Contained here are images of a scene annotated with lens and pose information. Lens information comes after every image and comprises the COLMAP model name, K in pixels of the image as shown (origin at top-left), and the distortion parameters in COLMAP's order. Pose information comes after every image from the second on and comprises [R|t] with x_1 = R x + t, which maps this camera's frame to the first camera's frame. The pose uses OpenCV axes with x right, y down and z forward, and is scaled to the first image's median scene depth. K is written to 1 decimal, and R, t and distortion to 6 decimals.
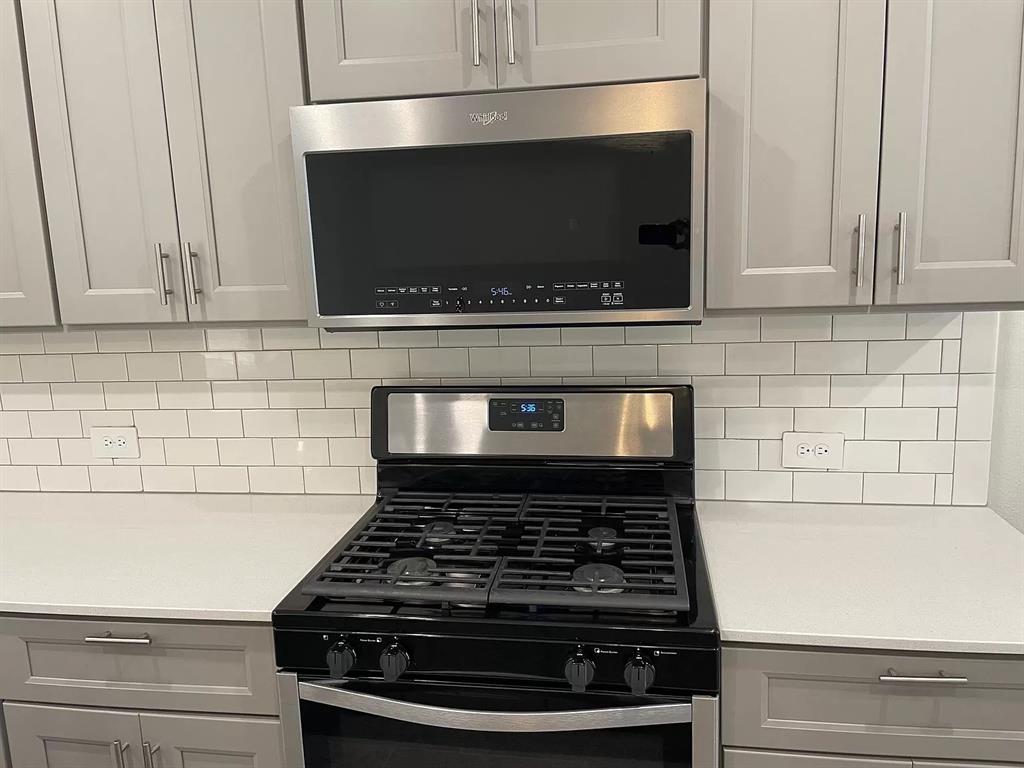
lens RADIAL K [[779.3, 0, 513.3], [0, 779.3, 375.2], [0, 0, 1]] dist [0.074725, -0.093602]
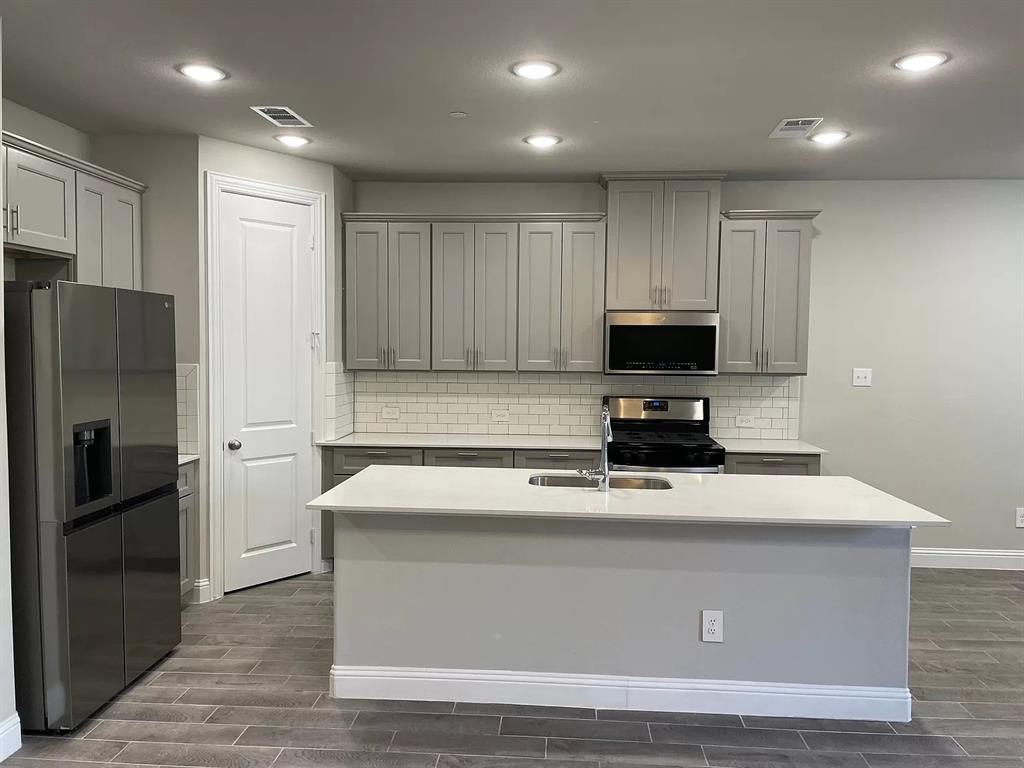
lens RADIAL K [[779.3, 0, 507.7], [0, 779.3, 380.9], [0, 0, 1]] dist [0.074725, -0.093602]
pose [[0.995342, 0.042143, 0.086711, -0.875486], [-0.030942, 0.991460, -0.126690, 0.377471], [-0.091309, 0.123417, 0.988145, -2.109233]]
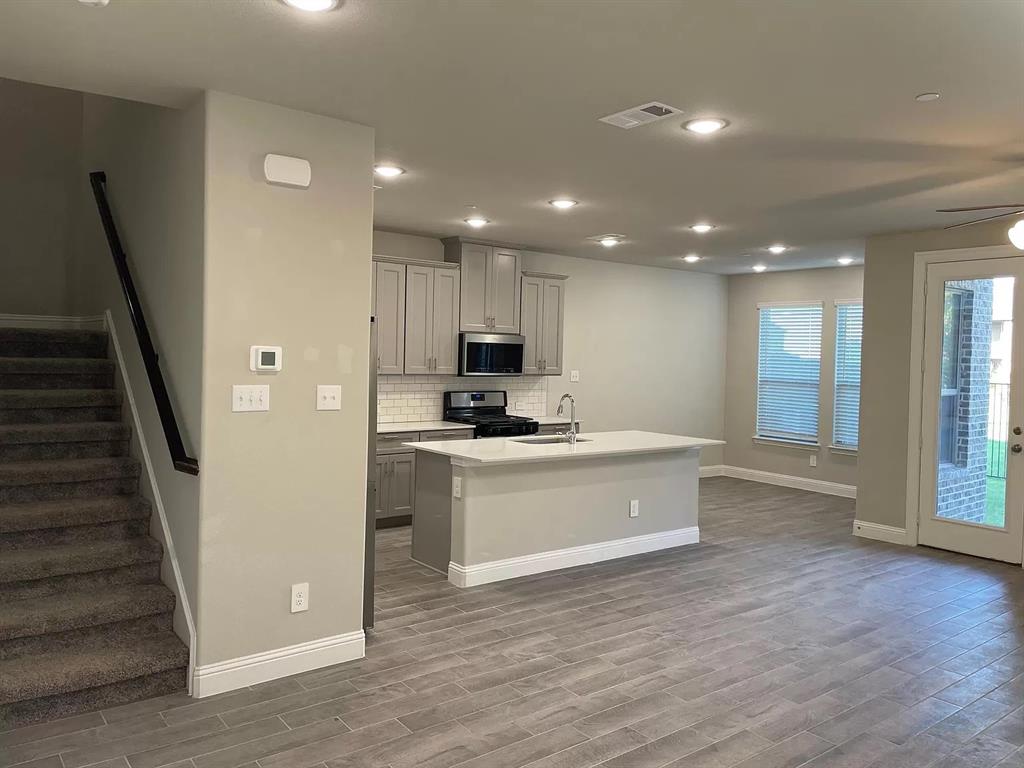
lens RADIAL K [[779.3, 0, 511.2], [0, 779.3, 380.4], [0, 0, 1]] dist [0.074725, -0.093602]
pose [[0.692348, 0.028205, 0.721012, -3.229459], [0.073186, 0.991338, -0.109057, 0.477621], [-0.717842, 0.128273, 0.684287, -2.333218]]
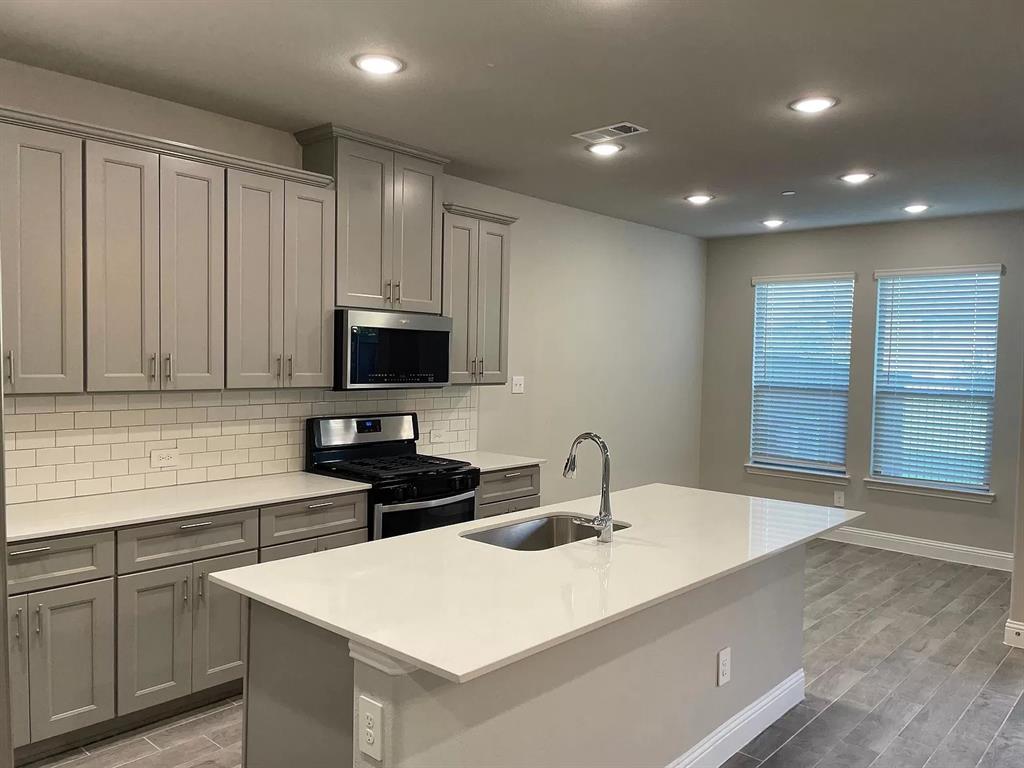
lens RADIAL K [[779.3, 0, 512.6], [0, 779.3, 386.7], [0, 0, 1]] dist [0.074725, -0.093602]
pose [[0.542435, 0.013965, 0.839982, -1.937353], [0.102748, 0.991253, -0.082831, 0.188364], [-0.833791, 0.131237, 0.536255, -0.804783]]
